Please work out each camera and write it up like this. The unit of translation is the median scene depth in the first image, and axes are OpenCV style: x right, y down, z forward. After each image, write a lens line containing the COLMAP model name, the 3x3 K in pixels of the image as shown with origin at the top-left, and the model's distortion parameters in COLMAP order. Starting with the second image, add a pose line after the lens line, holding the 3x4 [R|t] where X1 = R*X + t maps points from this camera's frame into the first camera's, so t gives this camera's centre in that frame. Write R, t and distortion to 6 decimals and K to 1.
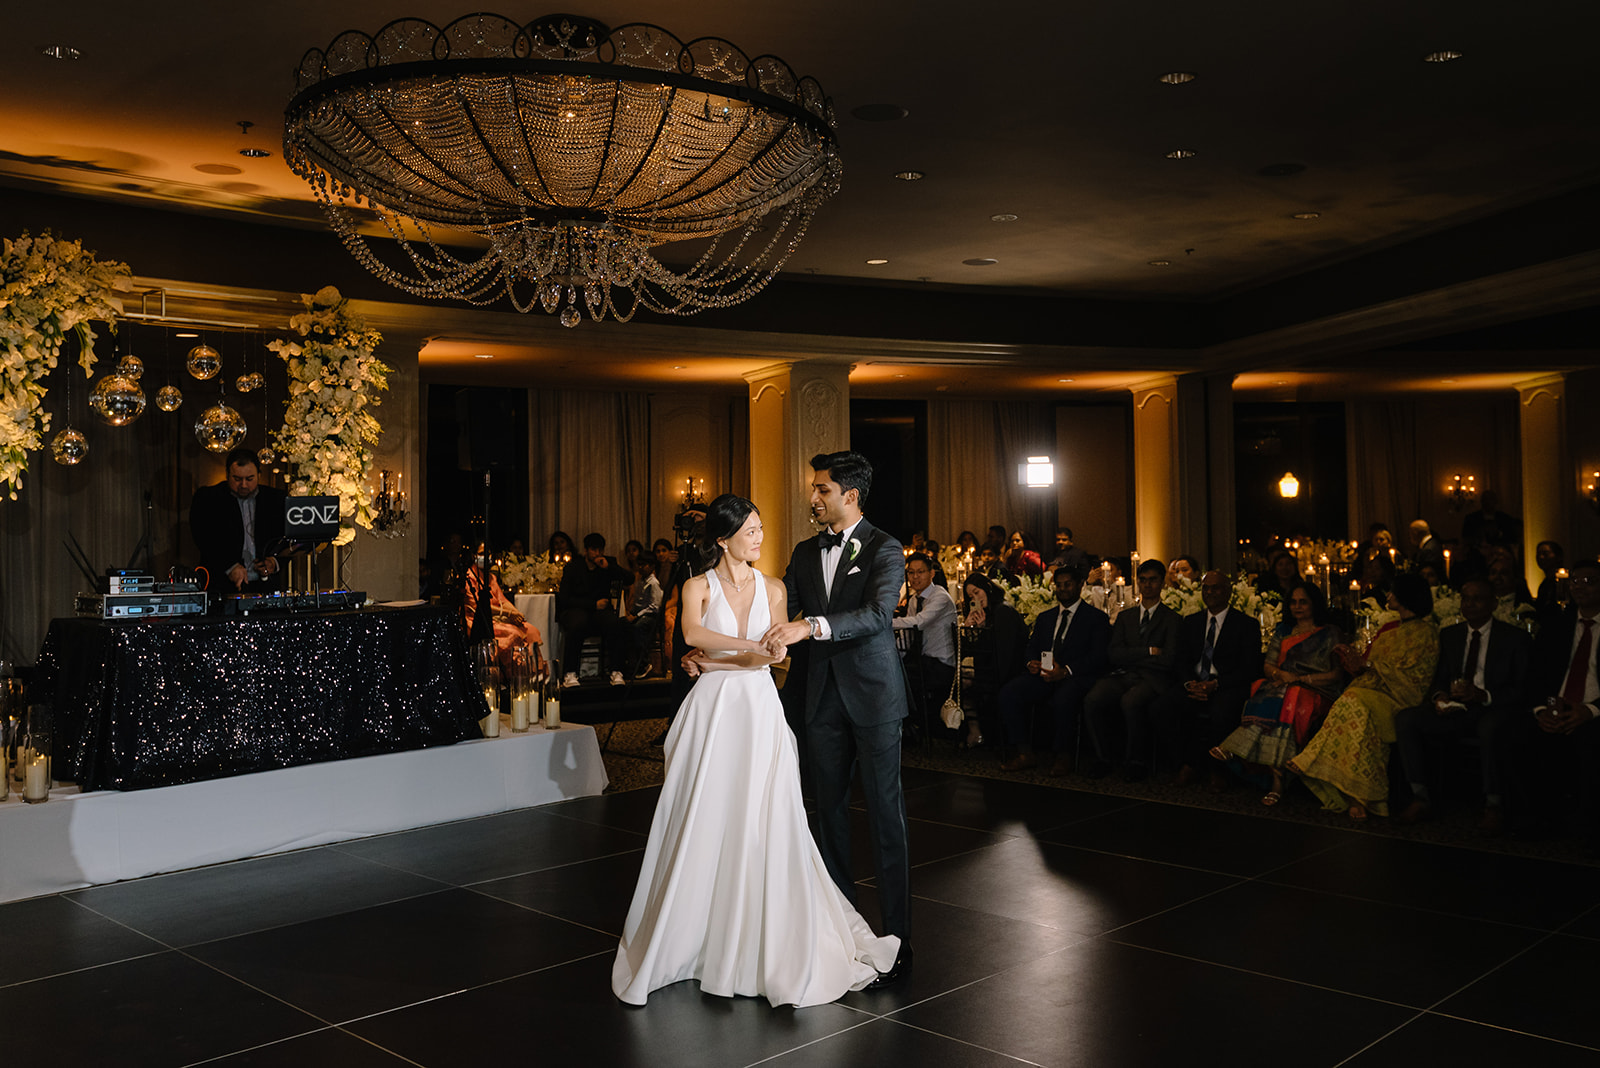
lens RADIAL K [[1430.8, 0, 800.0], [0, 1430.8, 534.0], [0, 0, 1]] dist [0.000928, 0.001214]
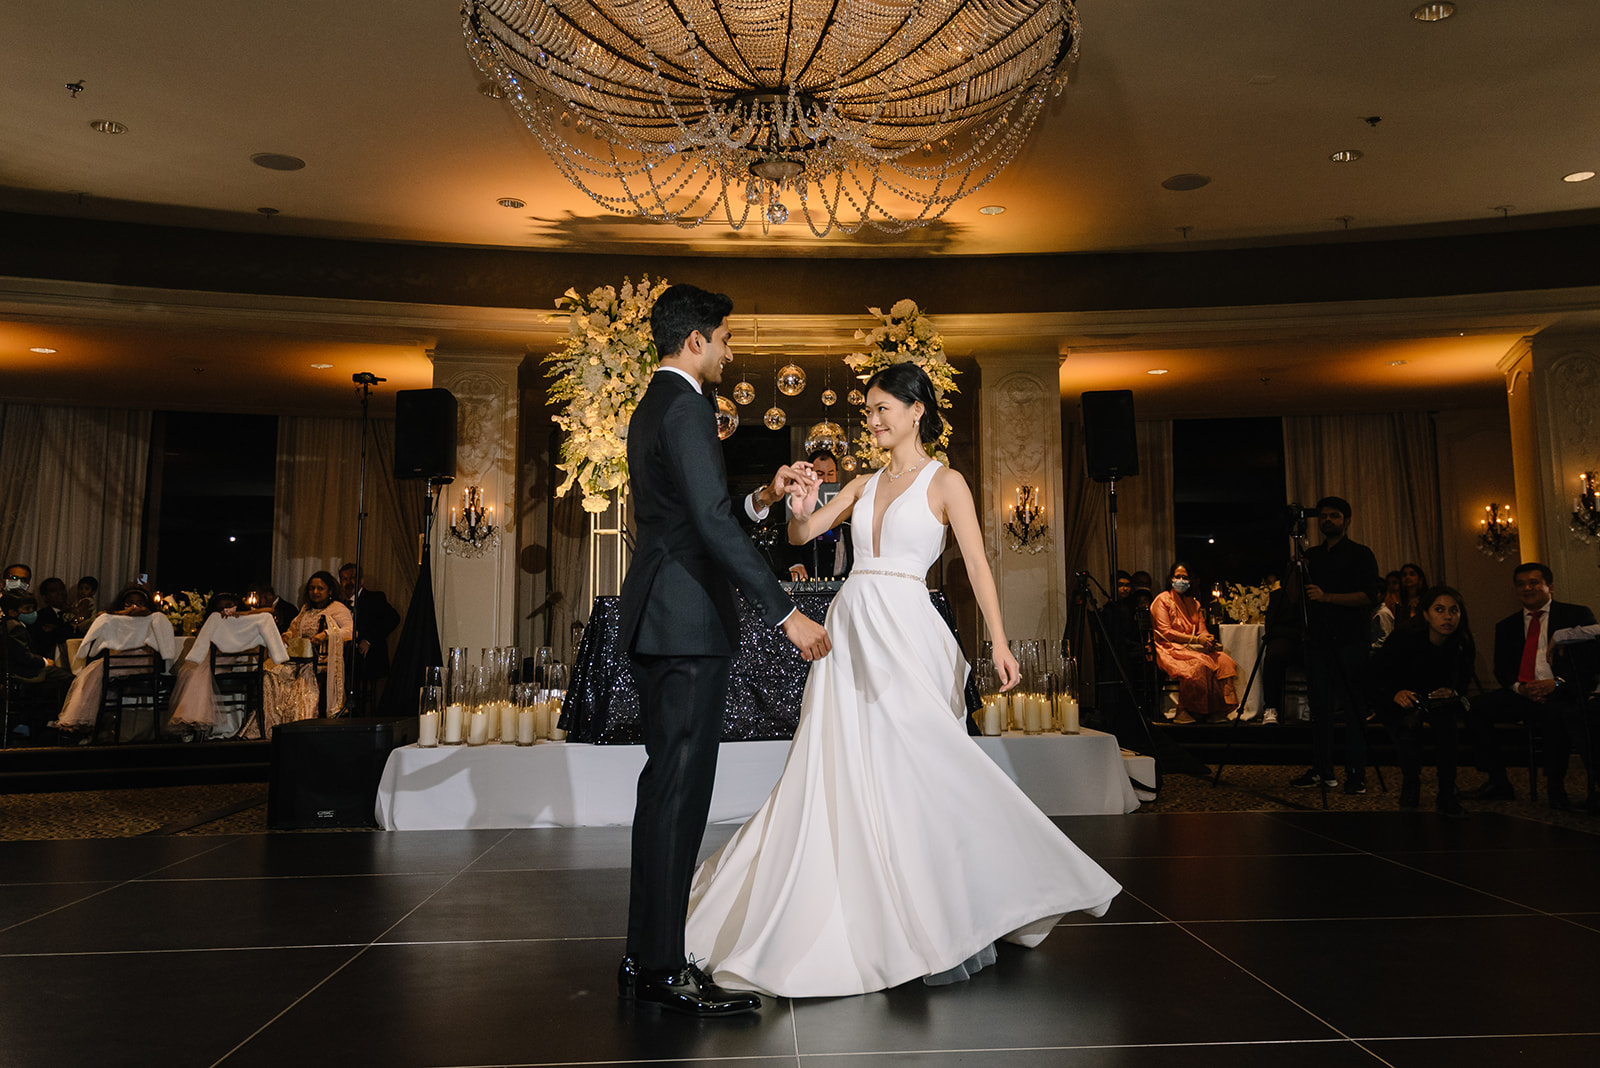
lens RADIAL K [[1303.2, 0, 800.0], [0, 1303.2, 472.7], [0, 0, 1]] dist [0.030408, -0.000683]
pose [[0.759280, -0.072273, -0.646738, 0.242391], [-0.003562, 0.993337, -0.115187, 0.069096], [0.650754, 0.089763, 0.753964, 0.261497]]
